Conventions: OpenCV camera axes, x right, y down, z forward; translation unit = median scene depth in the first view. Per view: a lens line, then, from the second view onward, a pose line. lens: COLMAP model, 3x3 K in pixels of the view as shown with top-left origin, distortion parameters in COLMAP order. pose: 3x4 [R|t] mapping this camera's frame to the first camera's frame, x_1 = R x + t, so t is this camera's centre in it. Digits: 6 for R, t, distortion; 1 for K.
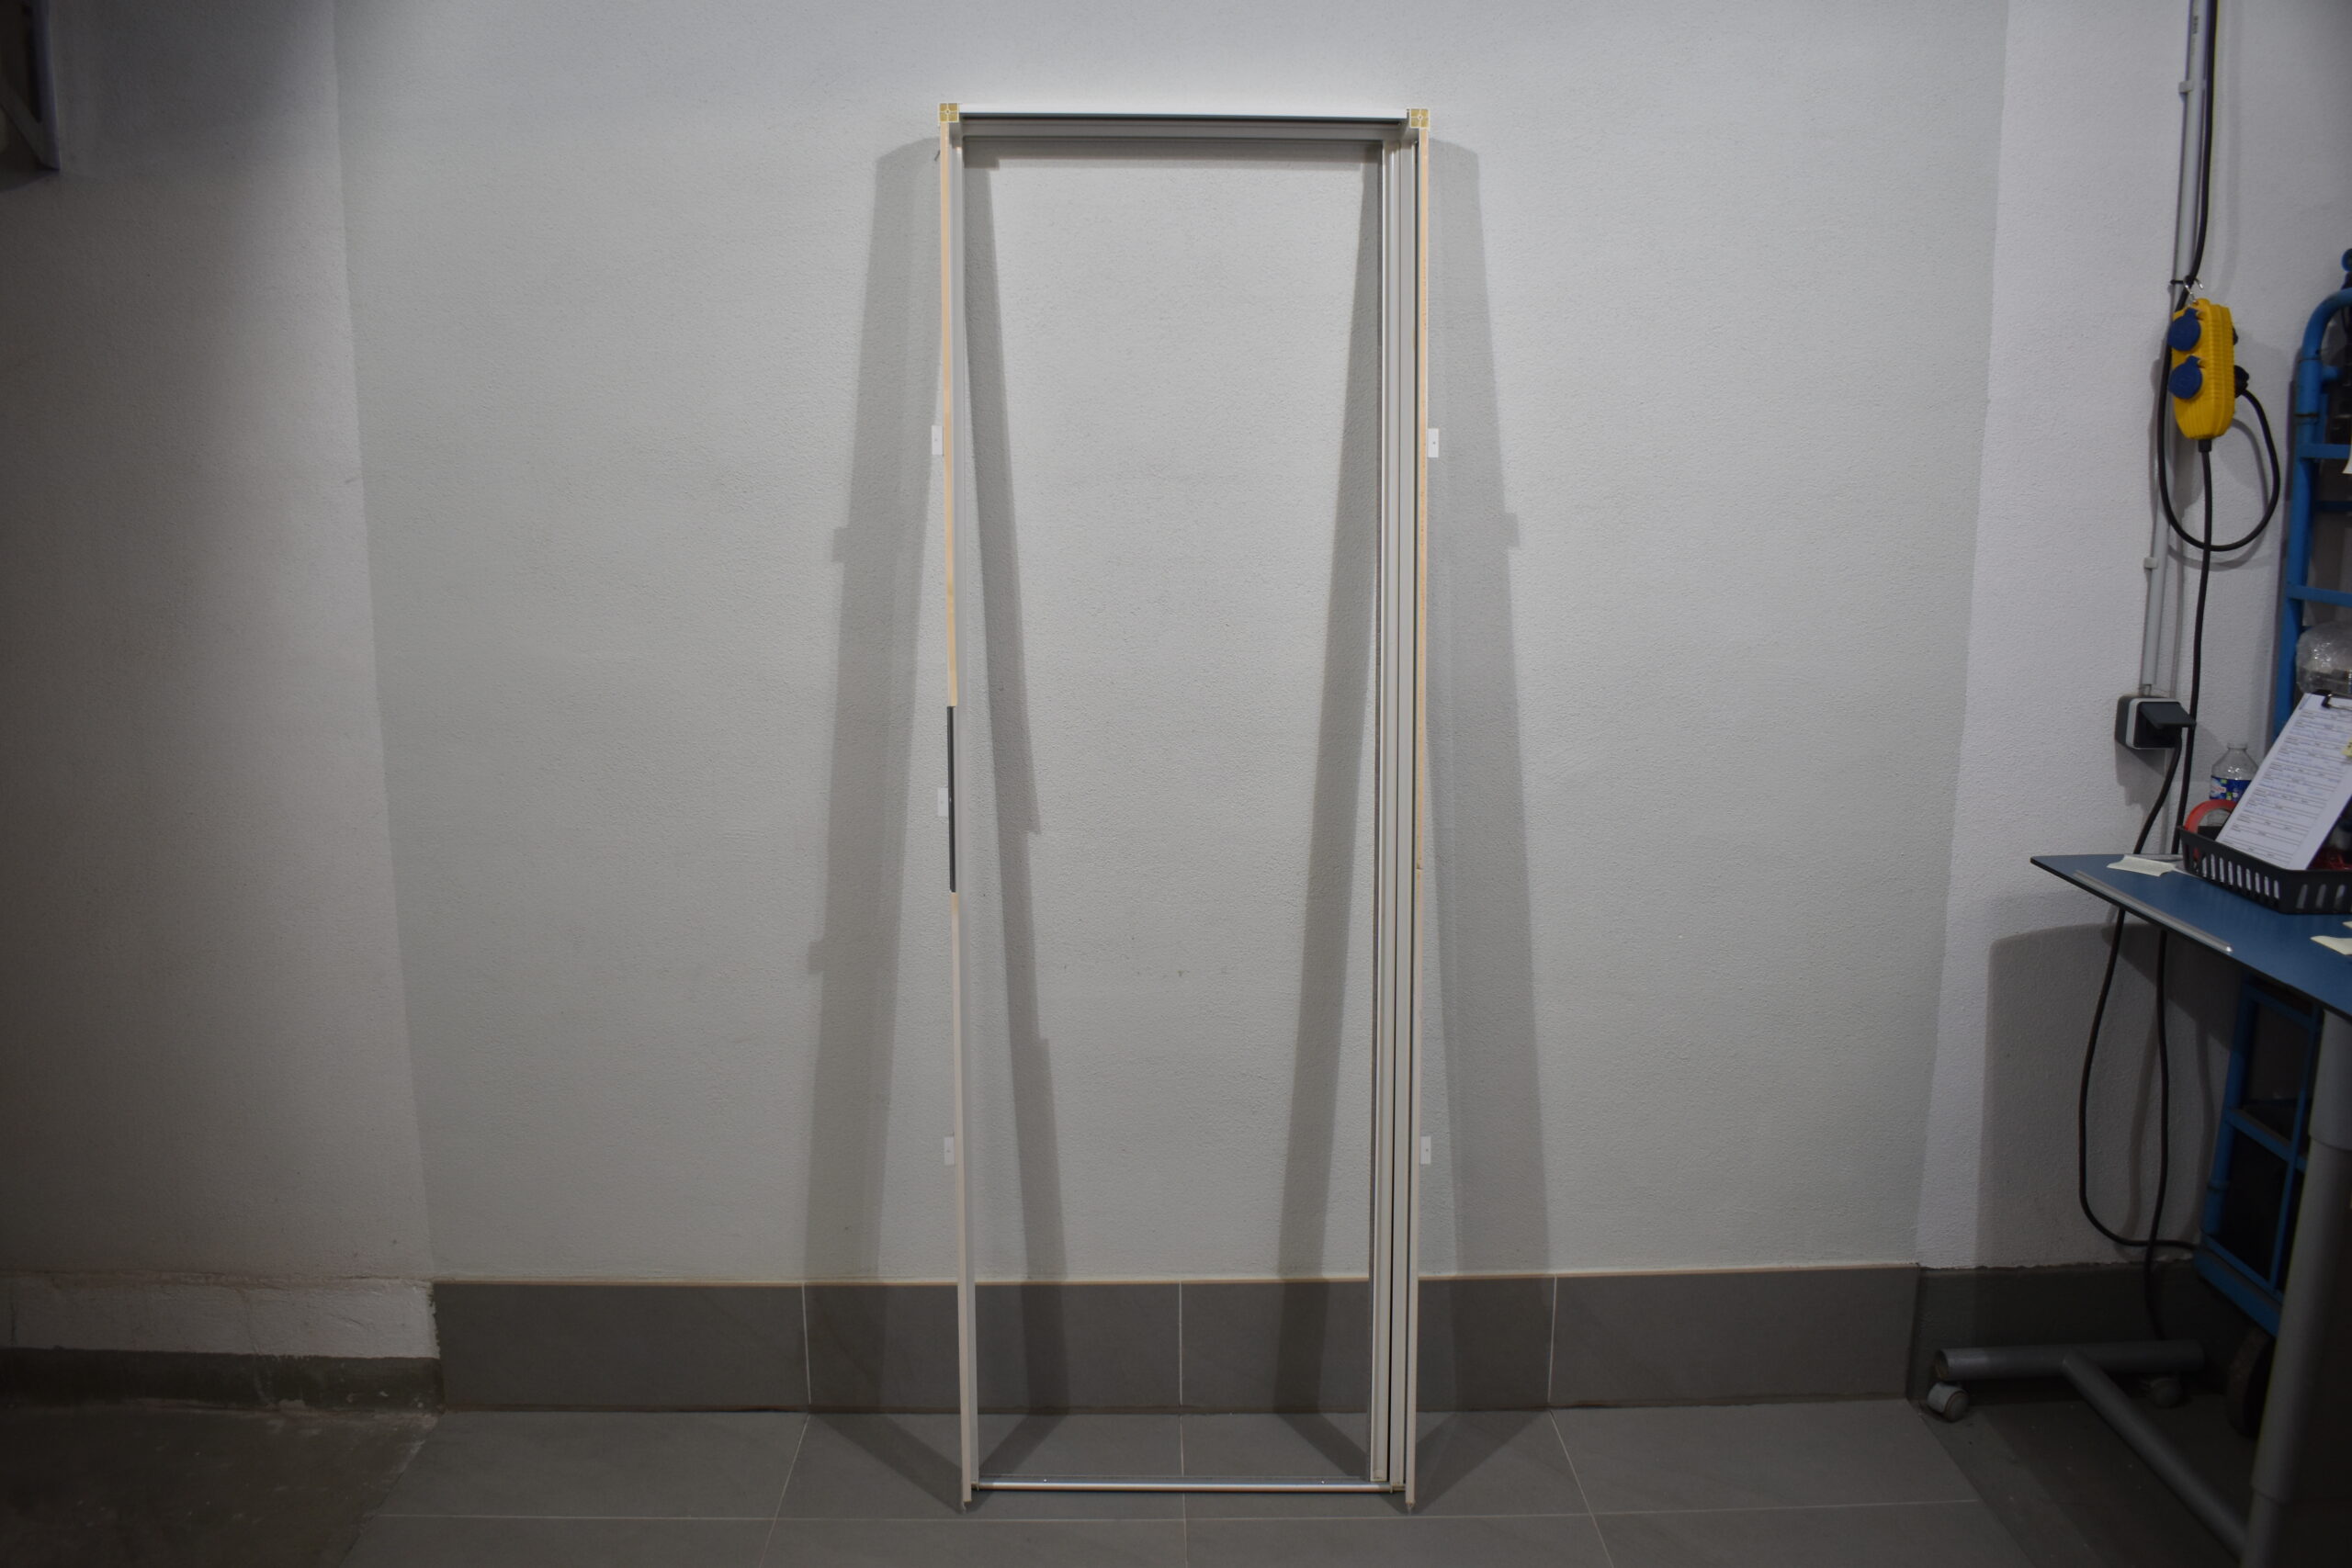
lens RADIAL K [[1788.0, 0, 1176.0], [0, 1788.0, 784.0], [0, 0, 1]] dist [-0.090588, 0.010780]
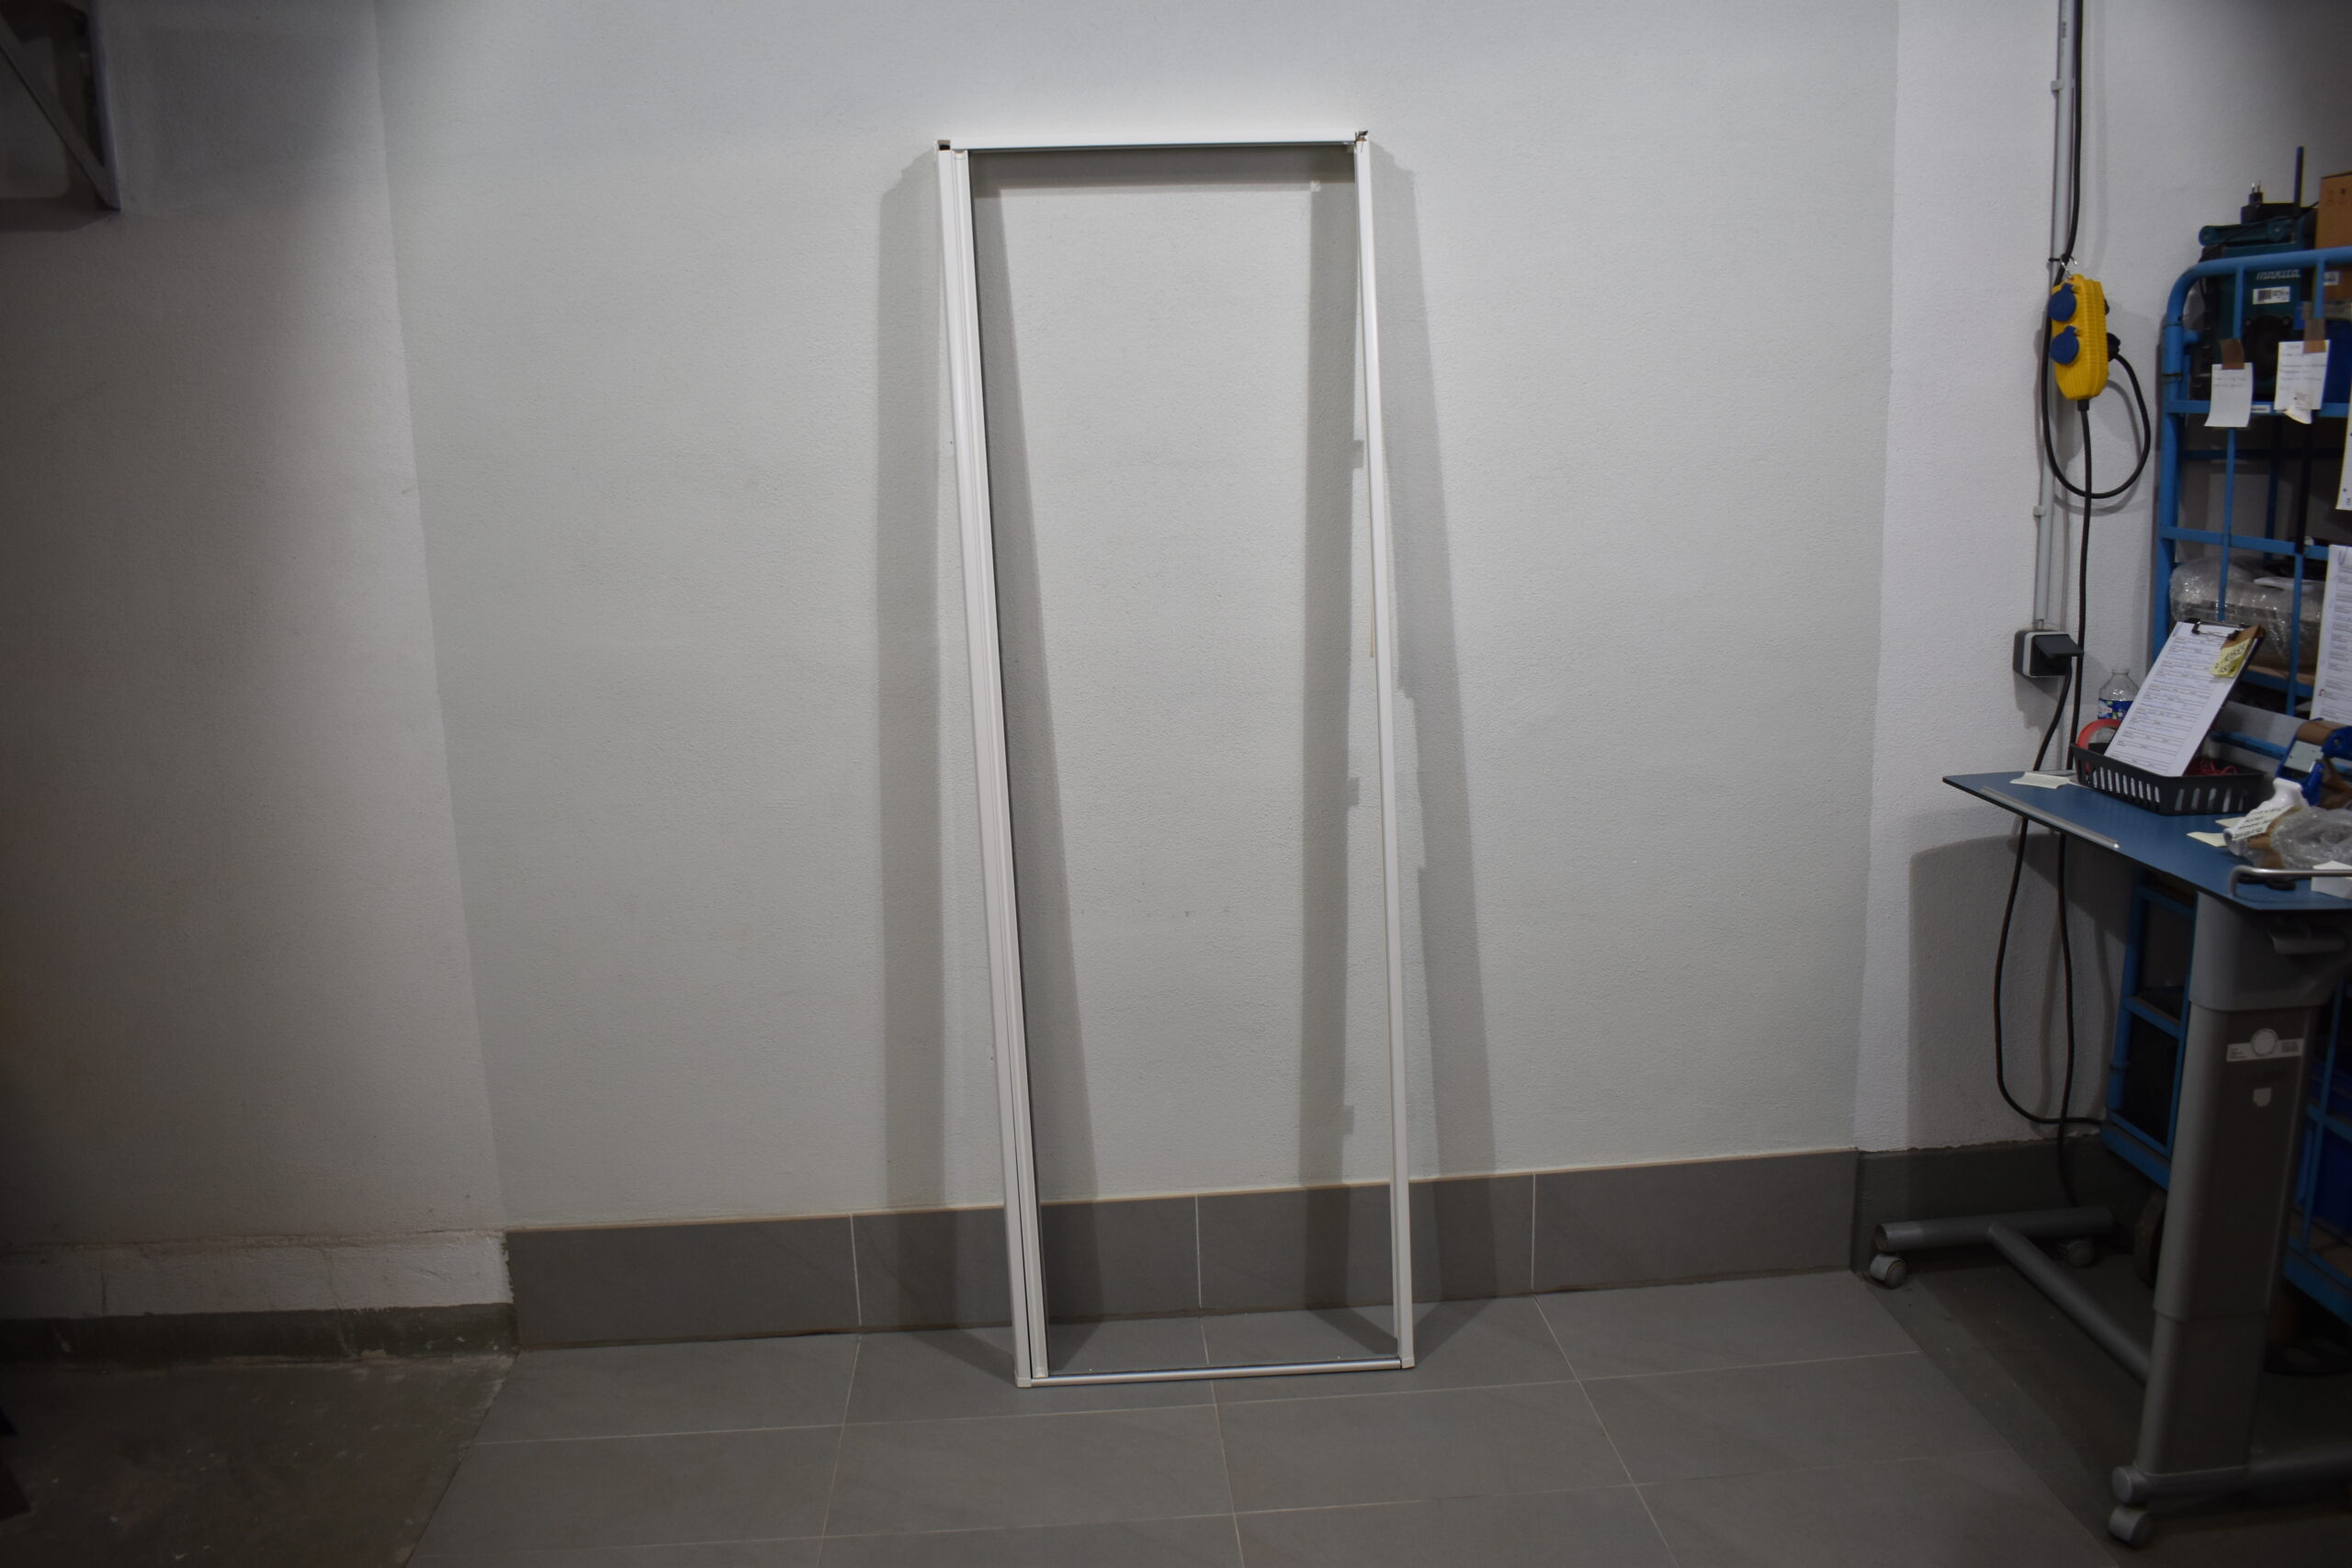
lens RADIAL K [[1788.0, 0, 1176.0], [0, 1788.0, 784.0], [0, 0, 1]] dist [-0.090588, 0.010780]
pose [[0.998221, -0.040273, 0.043954, -0.051693], [0.039683, 0.999111, 0.014225, 0.010628], [-0.044488, -0.012456, 0.998932, -0.103319]]
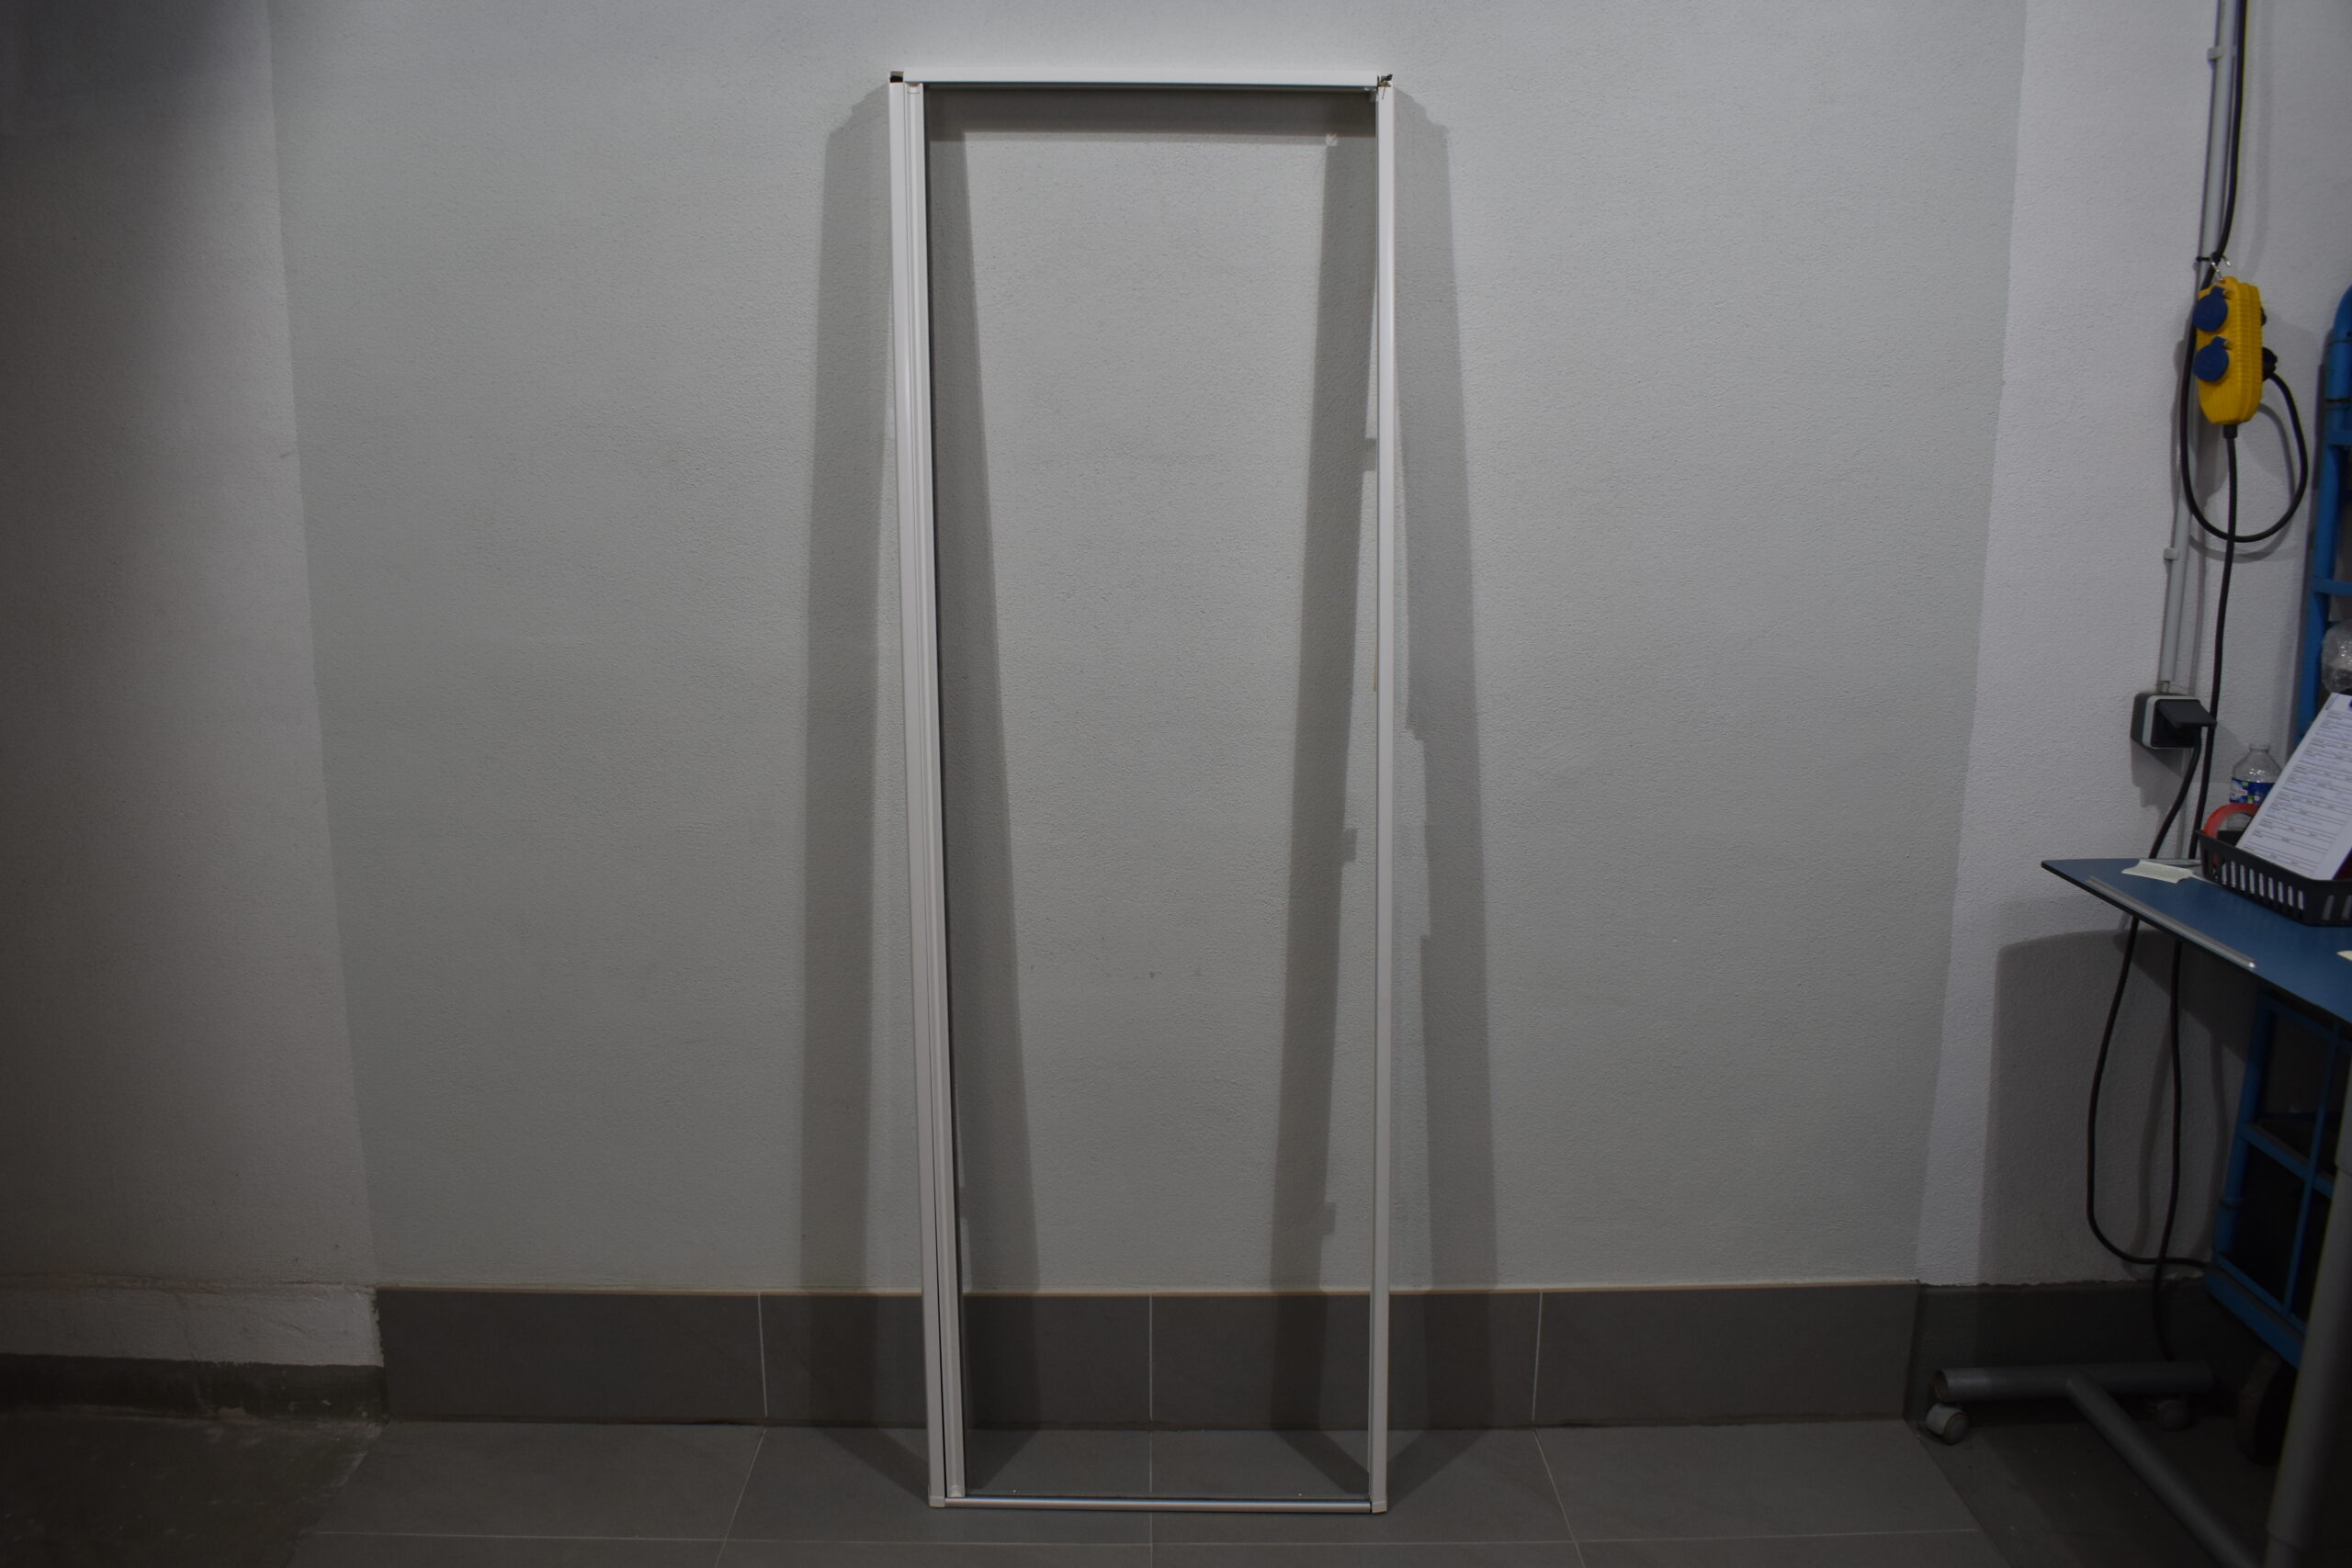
lens RADIAL K [[1788.0, 0, 1176.0], [0, 1788.0, 784.0], [0, 0, 1]] dist [-0.090588, 0.010780]
pose [[0.999976, 0.006978, 0.000025, 0.015137], [-0.006978, 0.999886, 0.013397, -0.009760], [0.000069, -0.013397, 0.999910, 0.044964]]
